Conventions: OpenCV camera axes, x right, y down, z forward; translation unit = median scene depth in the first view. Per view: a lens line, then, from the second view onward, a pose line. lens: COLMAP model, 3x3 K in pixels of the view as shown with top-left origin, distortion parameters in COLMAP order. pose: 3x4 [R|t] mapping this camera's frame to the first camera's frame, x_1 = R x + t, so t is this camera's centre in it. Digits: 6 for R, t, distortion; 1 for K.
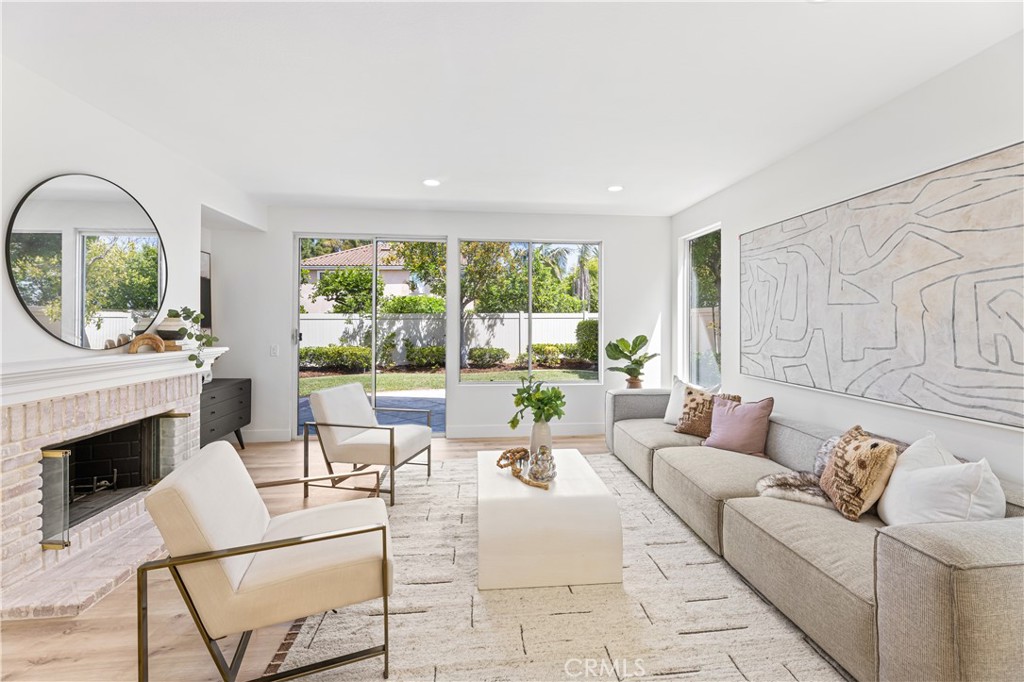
lens RADIAL K [[412.6, 0, 517.1], [0, 412.6, 319.2], [0, 0, 1]] dist [0.001514, 0.000279]
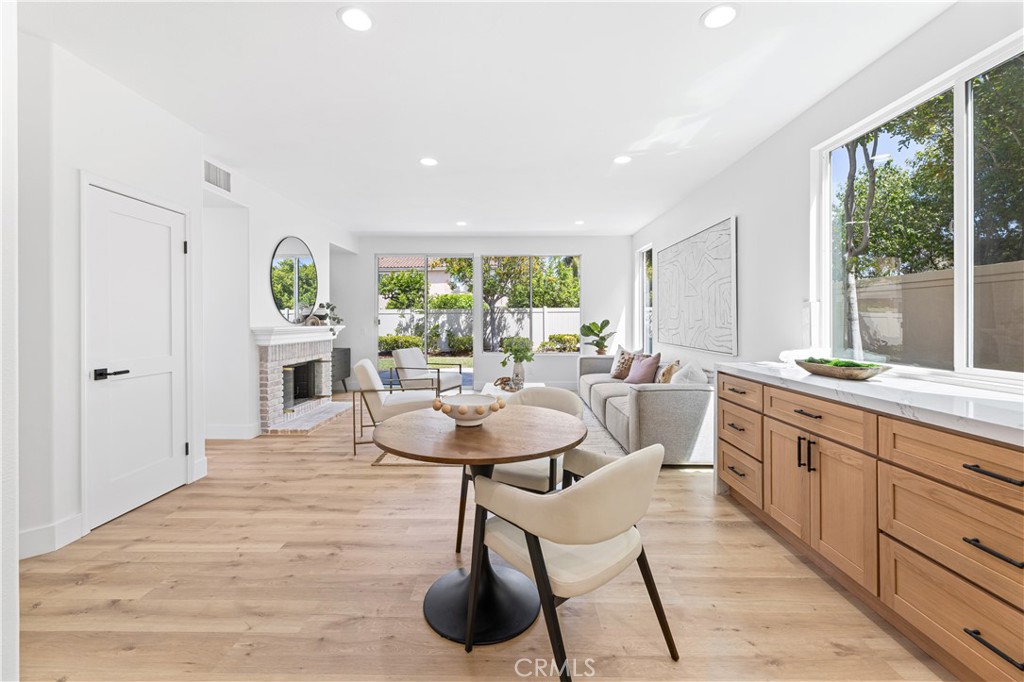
lens RADIAL K [[412.6, 0, 515.6], [0, 412.6, 323.7], [0, 0, 1]] dist [0.001514, 0.000279]
pose [[0.994544, -0.004000, -0.104240, 0.065333], [0.005820, 0.999836, 0.017162, 0.012403], [0.104154, -0.017675, 0.994404, -0.223665]]
